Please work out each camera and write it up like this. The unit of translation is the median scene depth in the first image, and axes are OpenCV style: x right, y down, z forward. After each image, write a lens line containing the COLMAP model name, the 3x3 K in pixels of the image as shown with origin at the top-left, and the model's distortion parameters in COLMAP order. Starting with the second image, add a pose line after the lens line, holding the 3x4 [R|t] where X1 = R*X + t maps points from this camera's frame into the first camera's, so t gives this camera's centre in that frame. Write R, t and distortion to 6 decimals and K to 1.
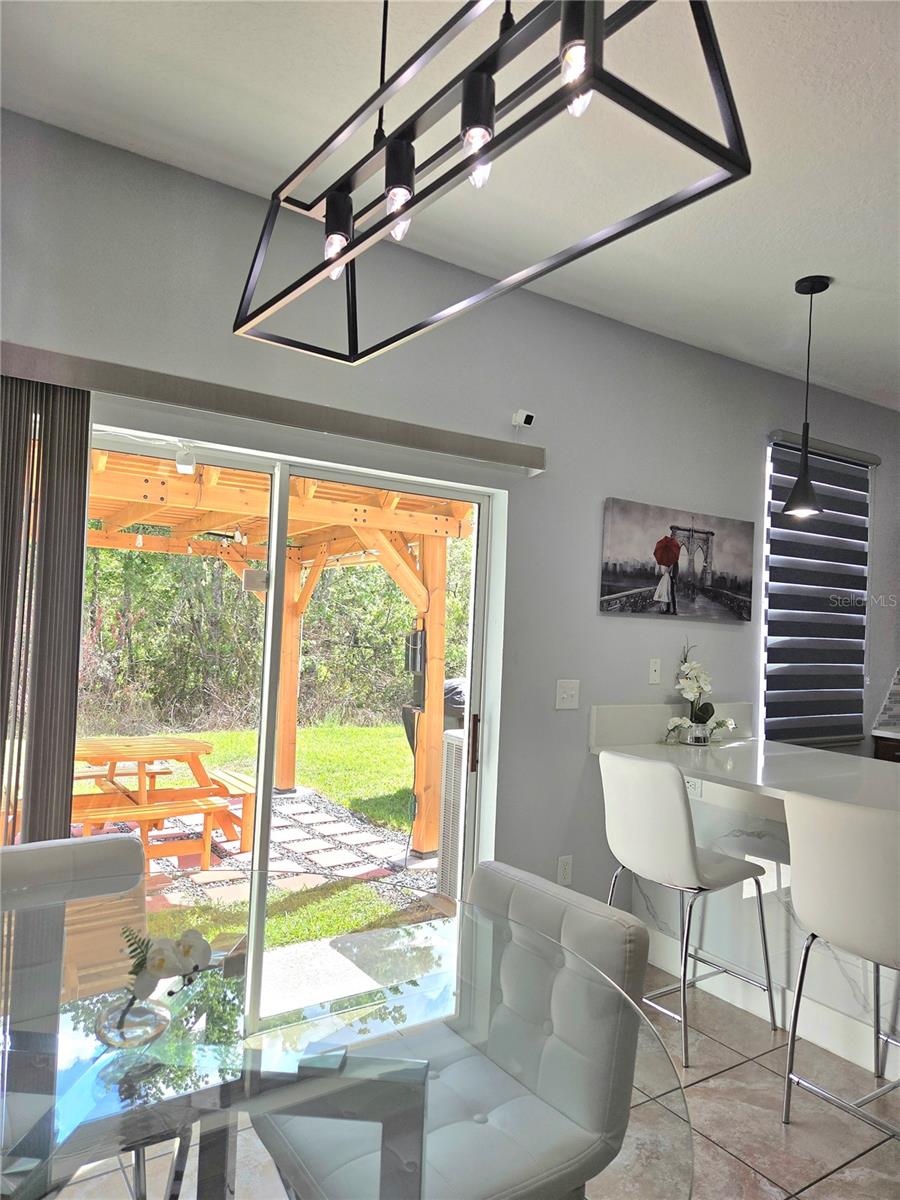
lens RADIAL K [[797.9, 0, 447.9], [0, 797.9, 602.6], [0, 0, 1]] dist [0.048963, -0.037279]
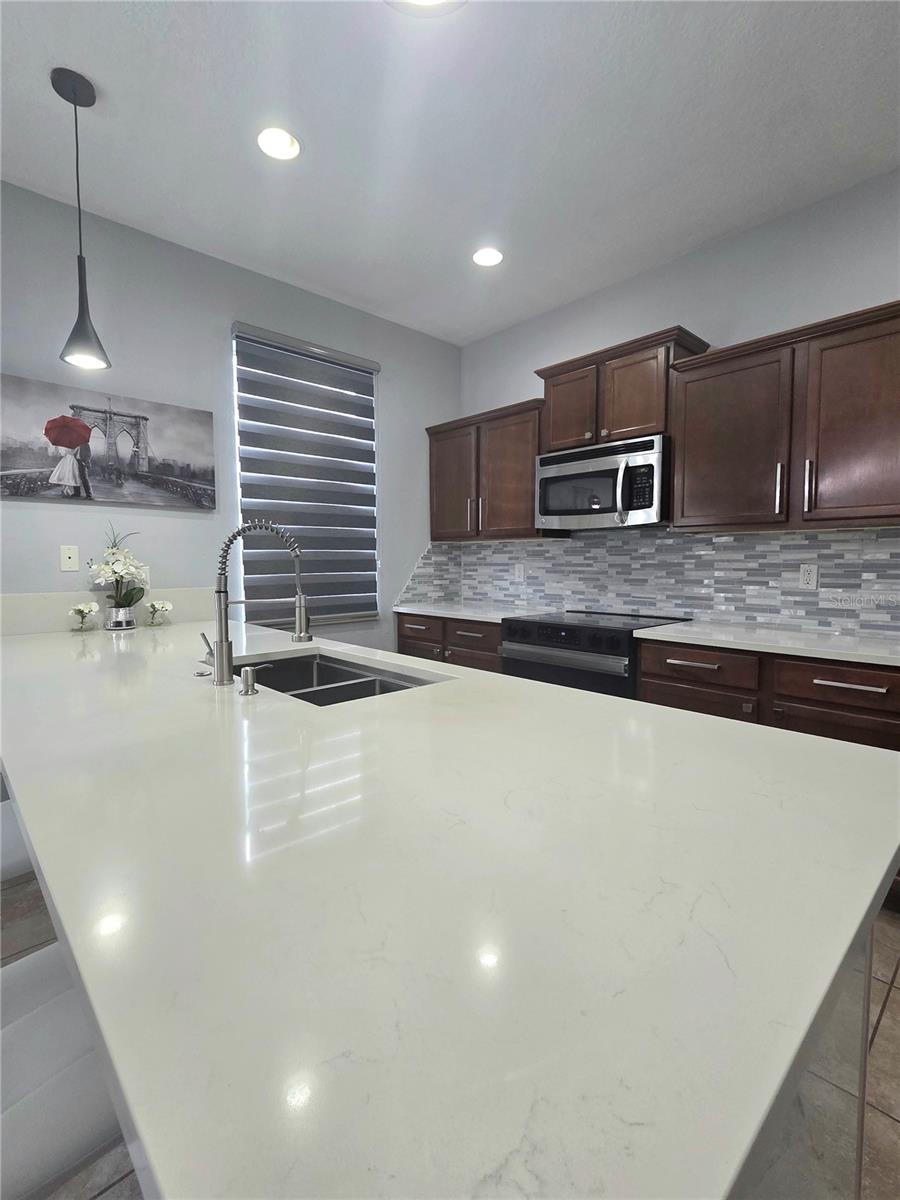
lens RADIAL K [[549.8, 0, 437.2], [0, 549.8, 595.9], [0, 0, 1]] dist [-0.000547, 0.000327]
pose [[0.984614, -0.054512, 0.166025, 0.560022], [0.037546, 0.993903, 0.103665, 0.075339], [-0.170664, -0.095836, 0.980657, 0.248098]]
